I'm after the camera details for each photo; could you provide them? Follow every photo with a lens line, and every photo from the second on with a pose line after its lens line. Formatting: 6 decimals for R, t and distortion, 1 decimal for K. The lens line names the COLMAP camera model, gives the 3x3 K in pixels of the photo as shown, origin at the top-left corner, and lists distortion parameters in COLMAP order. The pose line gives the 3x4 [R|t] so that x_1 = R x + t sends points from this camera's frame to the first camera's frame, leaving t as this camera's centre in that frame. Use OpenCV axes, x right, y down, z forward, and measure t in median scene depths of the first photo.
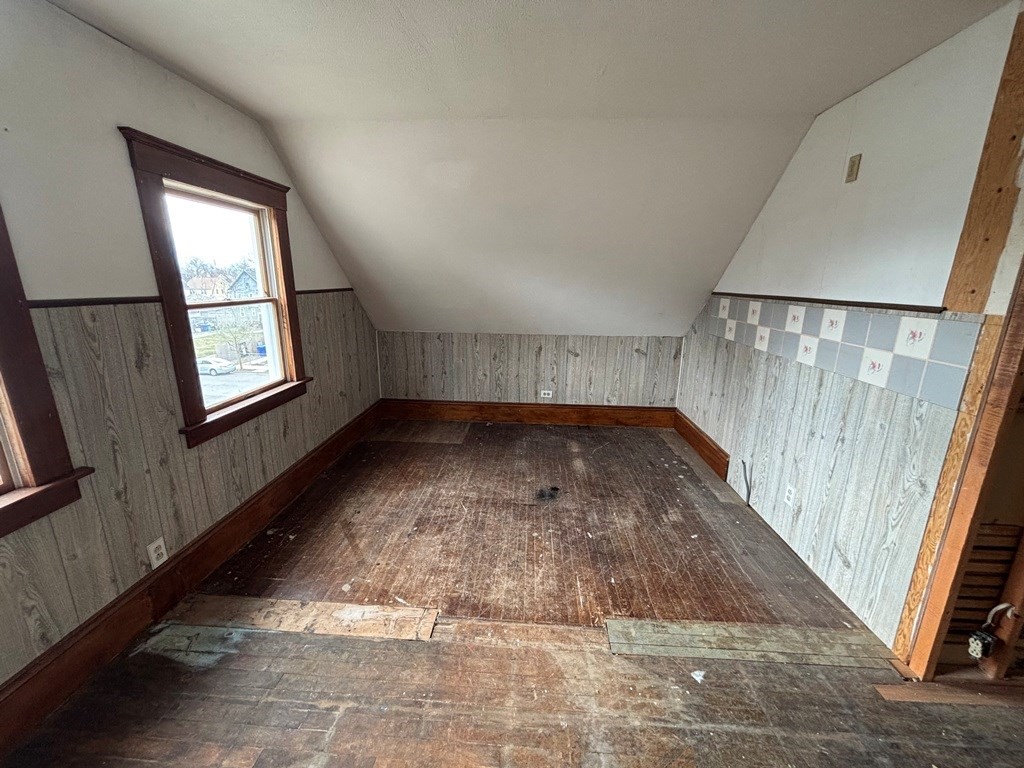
lens RADIAL K [[415.8, 0, 512.6], [0, 415.8, 383.9], [0, 0, 1]] dist [0.010876, -0.000742]
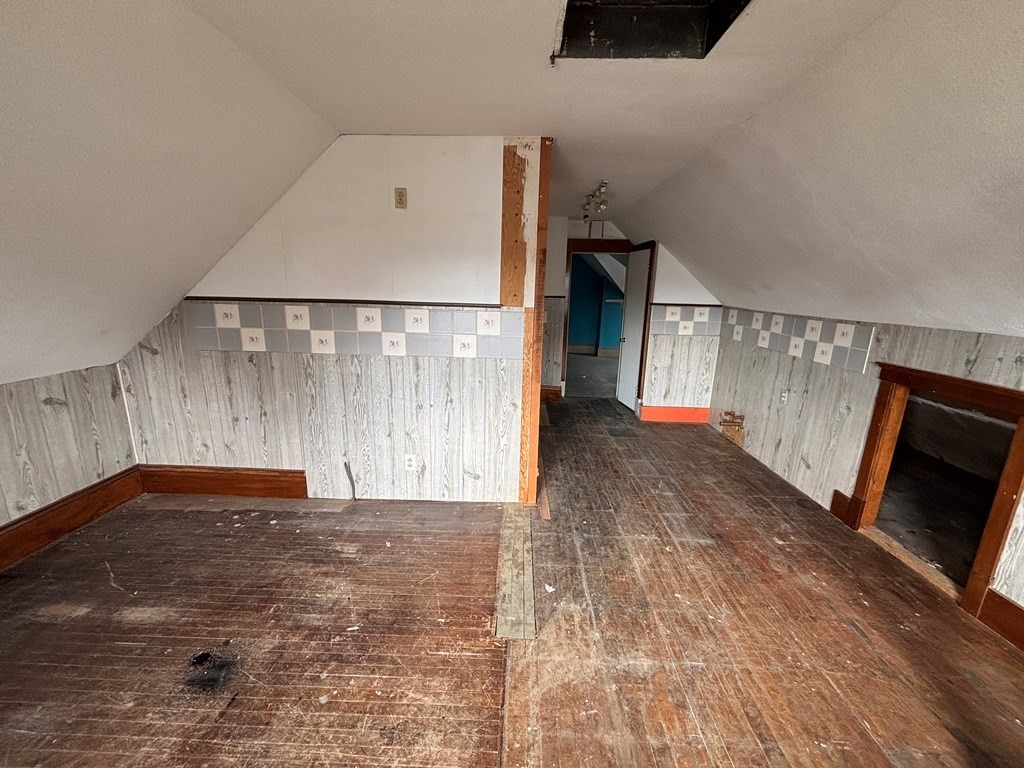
lens RADIAL K [[415.8, 0, 509.0], [0, 415.8, 383.4], [0, 0, 1]] dist [0.010876, -0.000742]
pose [[-0.016241, -0.245609, 0.969233, -0.507482], [0.221281, 0.944441, 0.243035, -0.201609], [-0.975075, 0.218420, 0.039010, 0.693974]]
